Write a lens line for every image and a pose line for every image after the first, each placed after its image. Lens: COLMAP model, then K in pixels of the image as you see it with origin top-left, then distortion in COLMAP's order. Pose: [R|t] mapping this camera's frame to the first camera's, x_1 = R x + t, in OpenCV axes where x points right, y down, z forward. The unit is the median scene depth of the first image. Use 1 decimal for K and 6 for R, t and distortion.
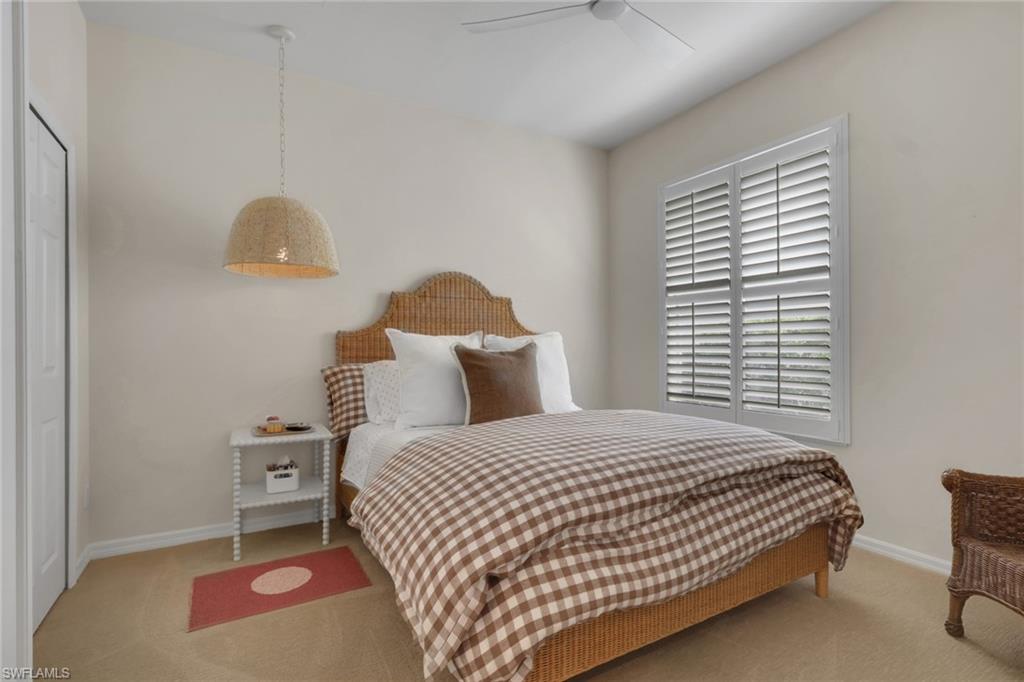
lens RADIAL K [[491.0, 0, 508.3], [0, 491.0, 341.1], [0, 0, 1]] dist [-0.000662, 0.001465]
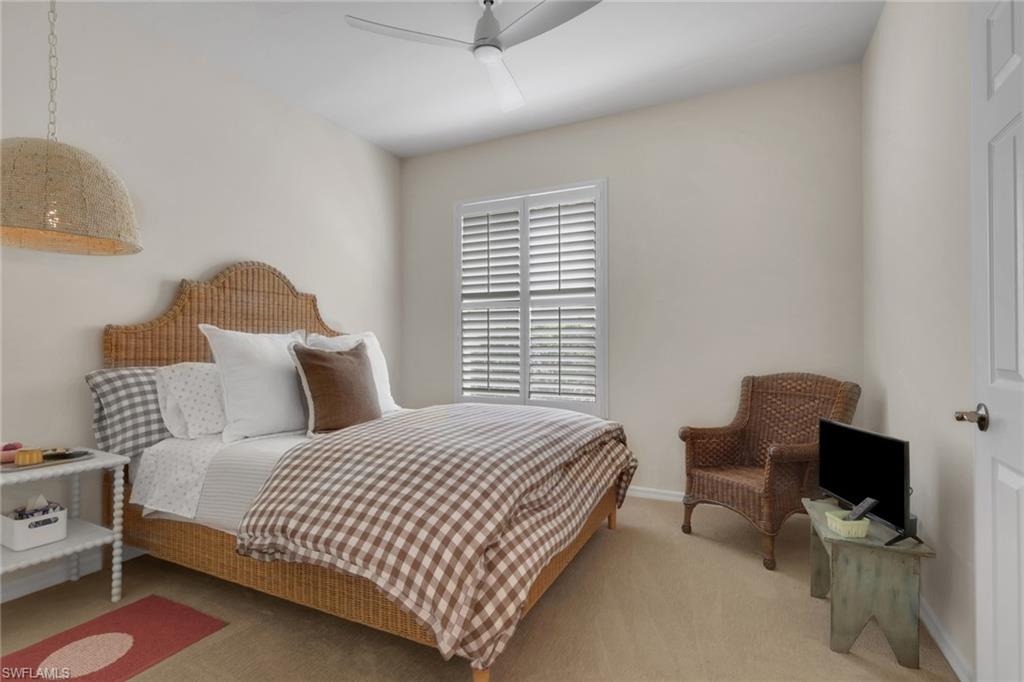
lens RADIAL K [[491.0, 0, 511.5], [0, 491.0, 338.3], [0, 0, 1]] dist [-0.000662, 0.001465]
pose [[0.830524, 0.014187, 0.556802, -0.268887], [-0.010359, 0.999896, -0.010026, 0.001356], [-0.556887, 0.002559, 0.830584, 0.008896]]
